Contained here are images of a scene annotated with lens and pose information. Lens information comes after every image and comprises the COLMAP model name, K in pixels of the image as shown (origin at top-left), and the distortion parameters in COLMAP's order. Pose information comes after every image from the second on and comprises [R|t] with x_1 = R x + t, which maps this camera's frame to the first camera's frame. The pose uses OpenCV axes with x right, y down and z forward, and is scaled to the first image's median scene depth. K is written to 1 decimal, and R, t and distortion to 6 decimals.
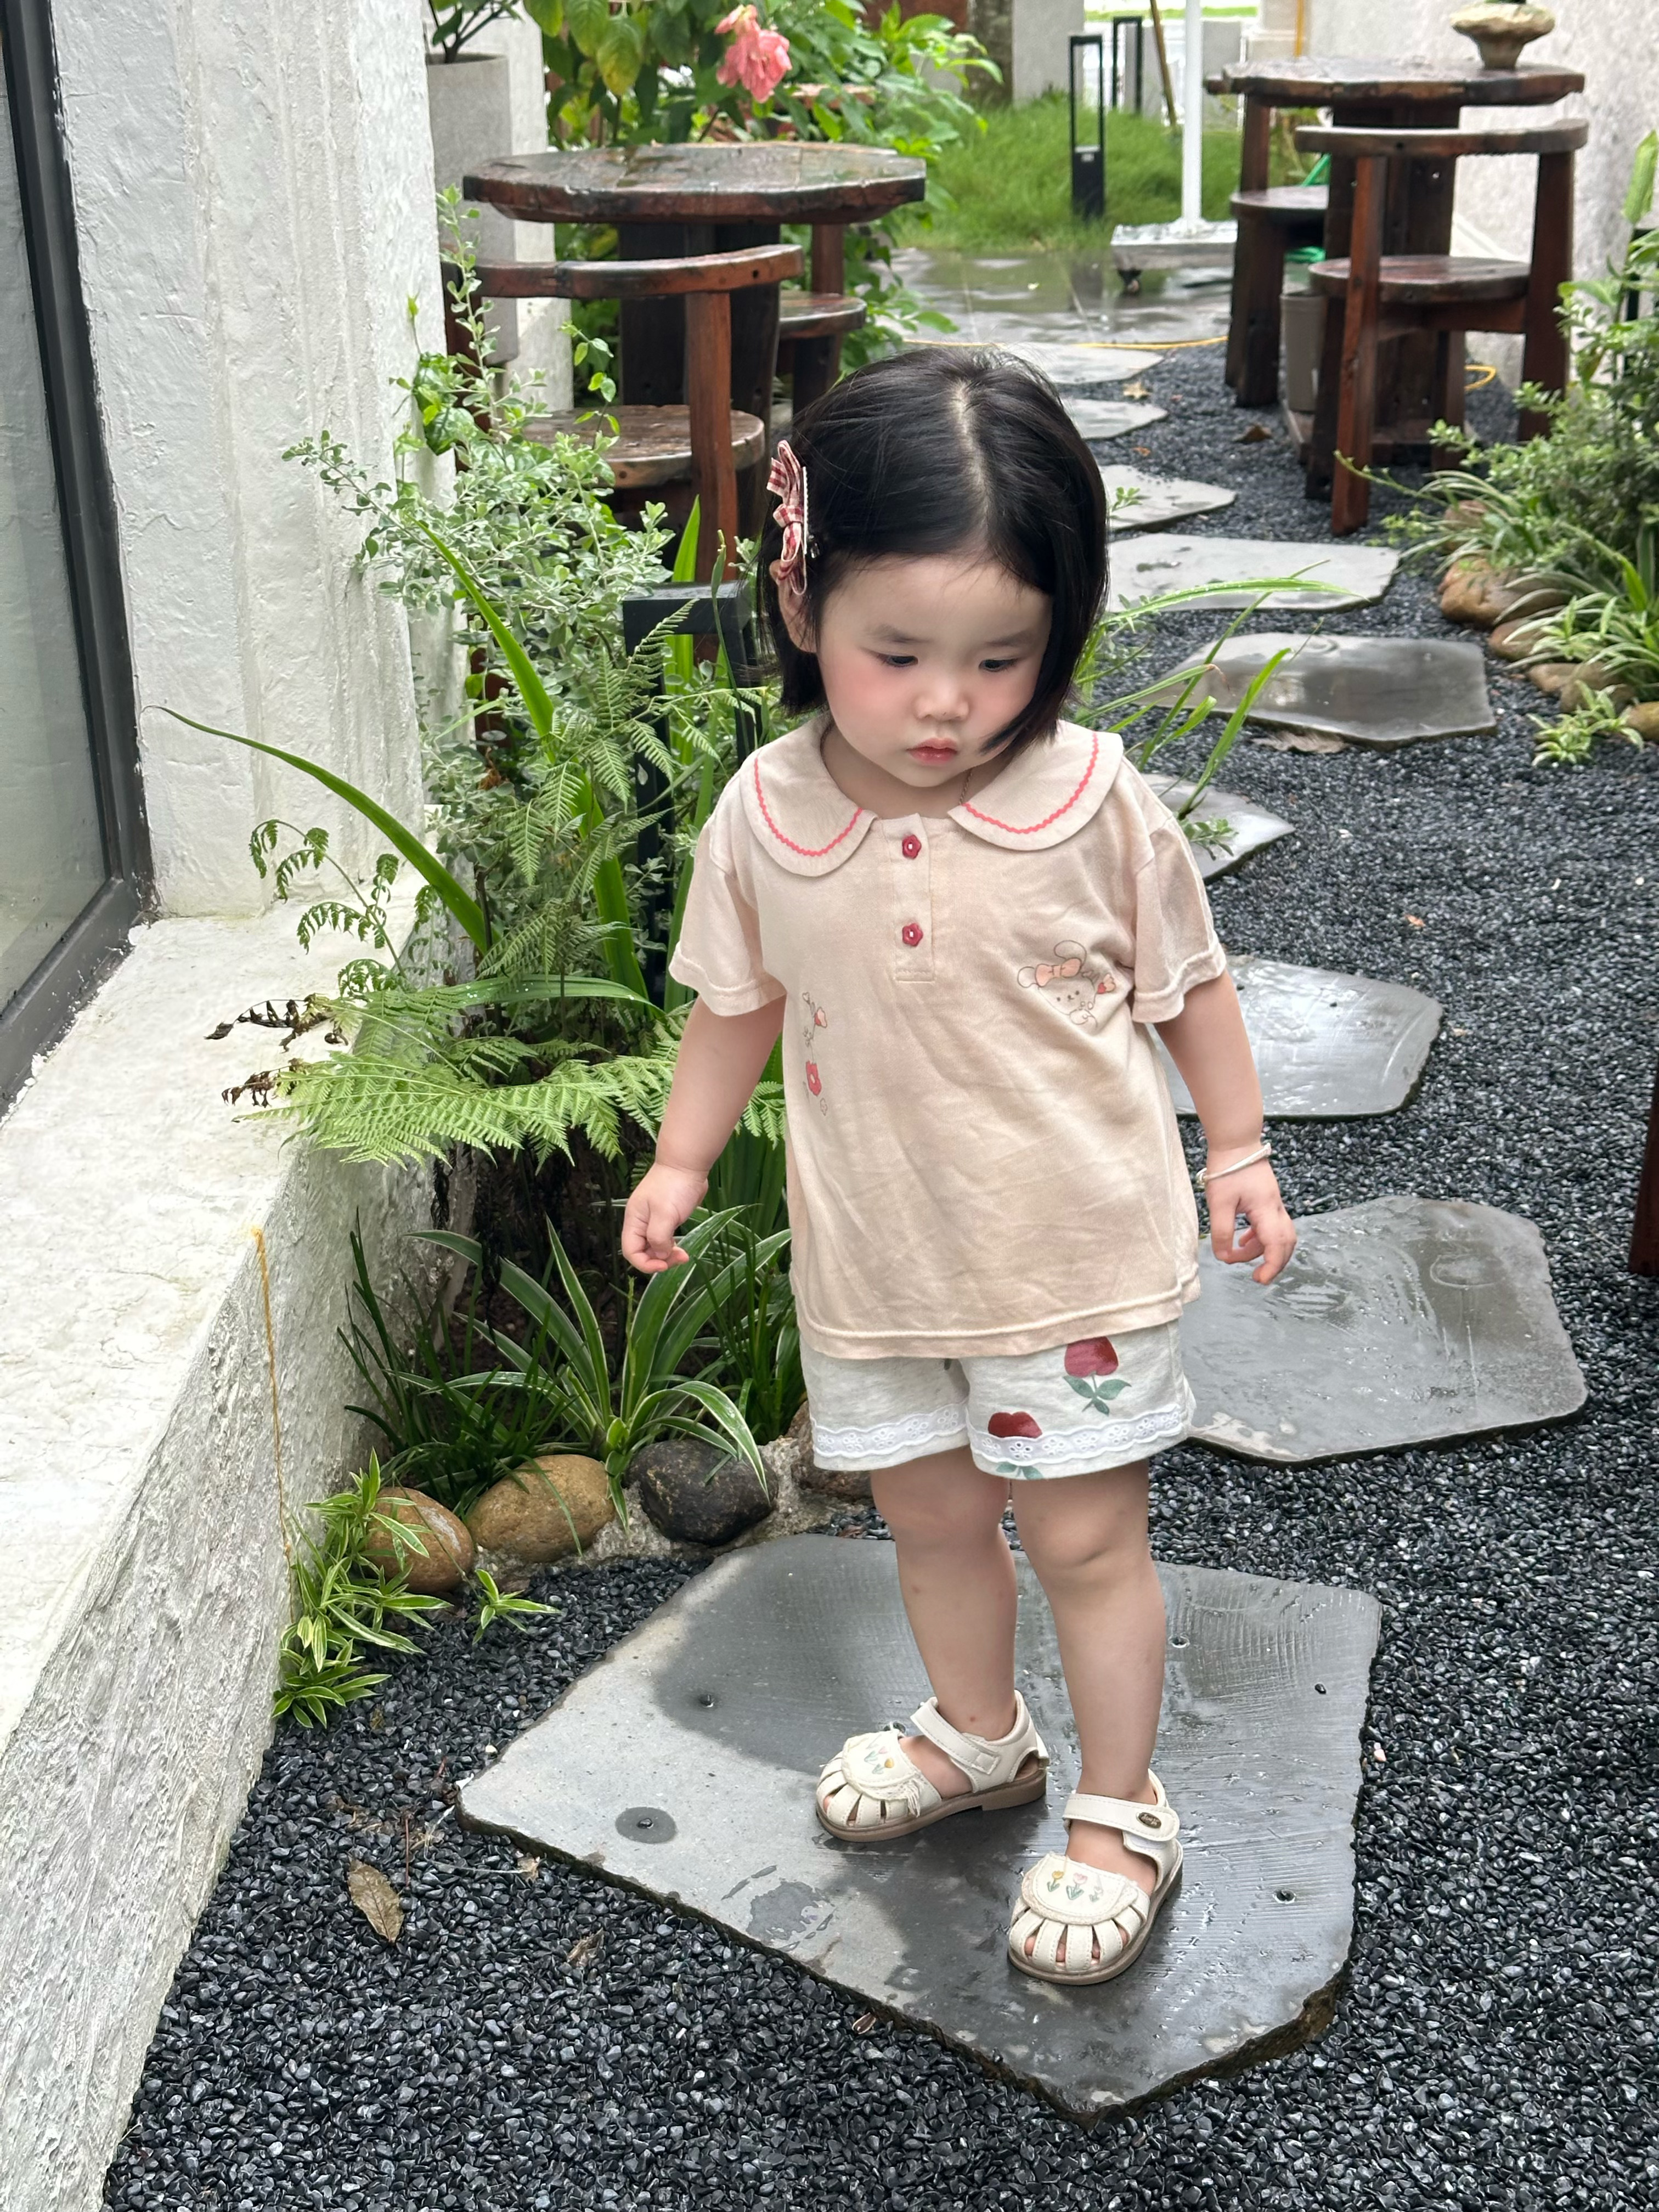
lens RADIAL K [[3174.7, 0, 812.7], [0, 3174.7, 1111.1], [0, 0, 1]] dist [0.137534, 0.000000]
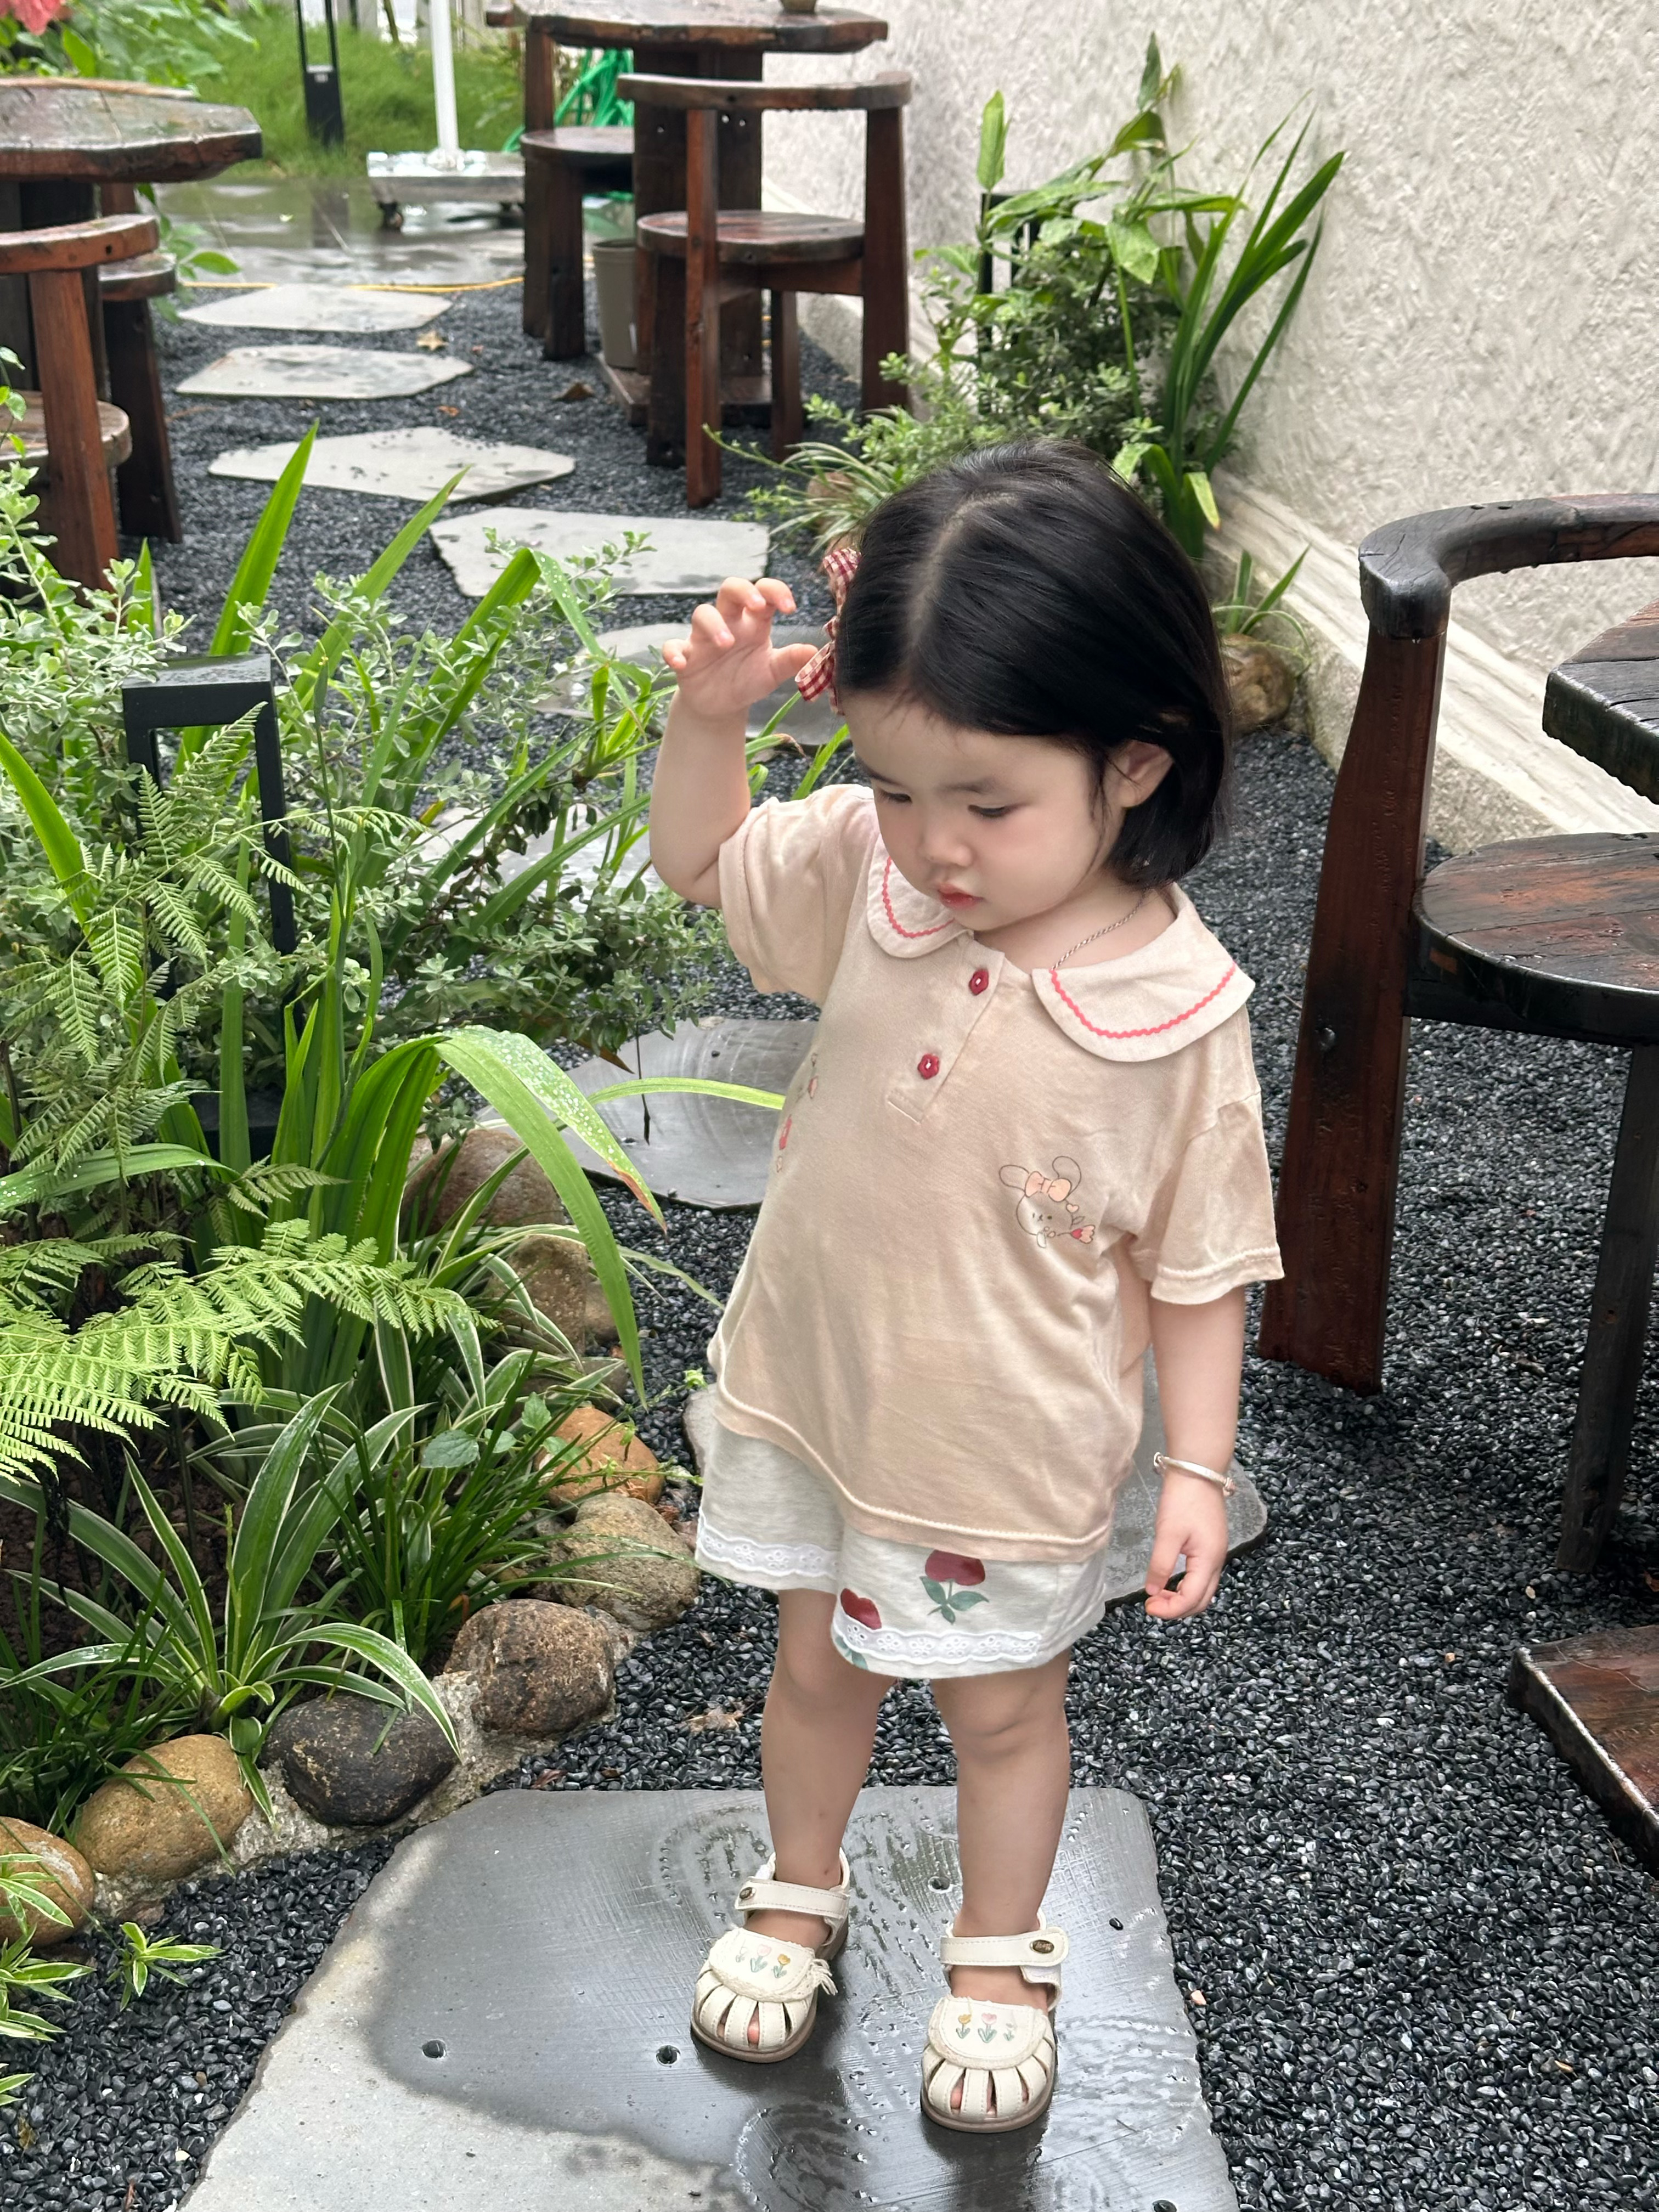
lens RADIAL K [[3174.7, 0, 846.2], [0, 3174.7, 1105.4], [0, 0, 1]] dist [0.137534, 0.000000]
pose [[0.962403, -0.076023, 0.260770, -0.111812], [0.068010, 0.996897, 0.039628, -0.075735], [-0.262974, -0.020403, 0.964587, 0.136486]]
